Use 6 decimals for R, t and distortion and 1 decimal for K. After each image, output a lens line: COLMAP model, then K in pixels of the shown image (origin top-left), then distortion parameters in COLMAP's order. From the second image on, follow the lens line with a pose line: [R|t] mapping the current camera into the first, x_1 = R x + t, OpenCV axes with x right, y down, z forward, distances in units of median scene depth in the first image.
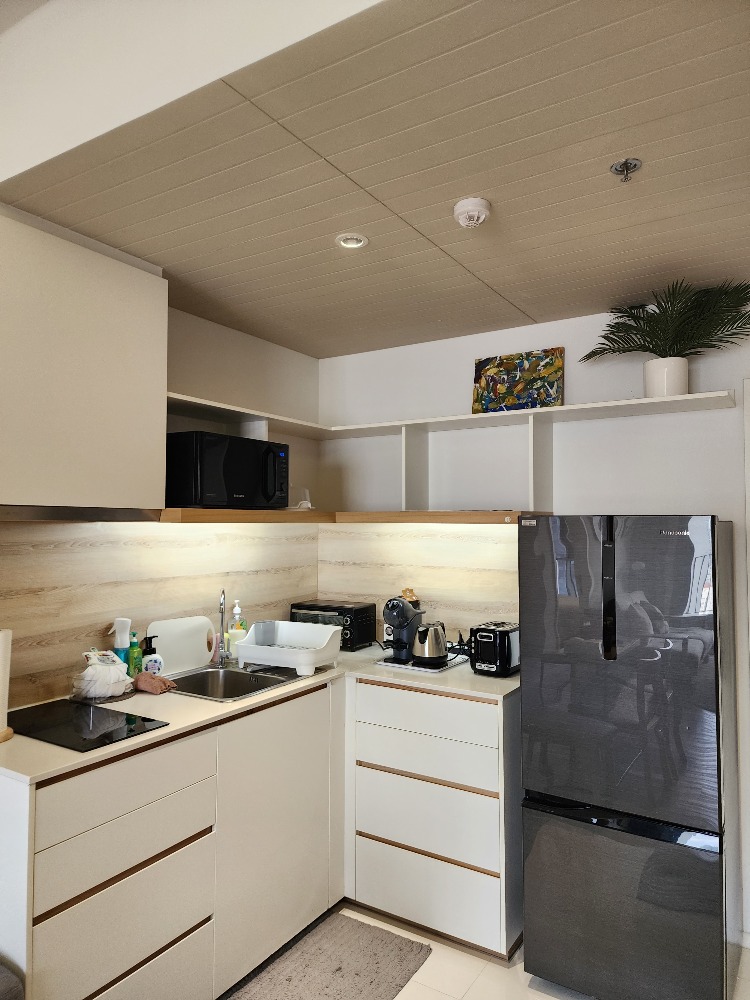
lens RADIAL K [[669.8, 0, 369.3], [0, 669.8, 496.9], [0, 0, 1]] dist [0.012091, -0.000380]
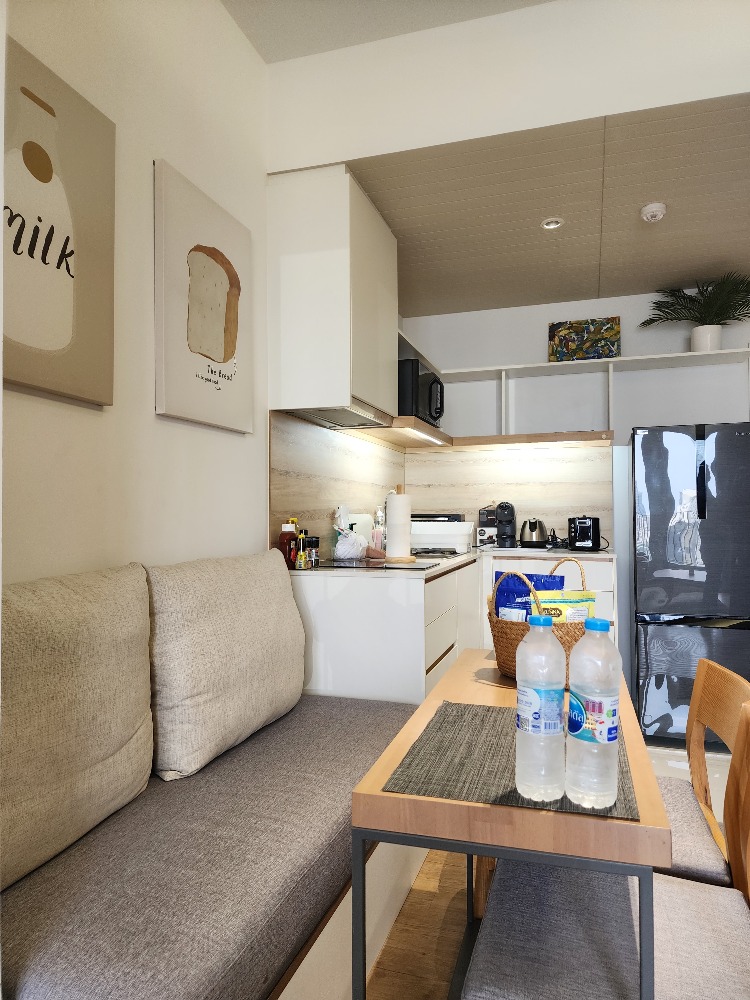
lens RADIAL K [[669.8, 0, 382.1], [0, 669.8, 505.7], [0, 0, 1]] dist [0.012091, -0.000380]
pose [[0.964042, -0.005236, 0.265698, -0.542897], [-0.000688, 0.999753, 0.022196, 0.131986], [-0.265749, -0.021581, 0.963801, -0.200783]]
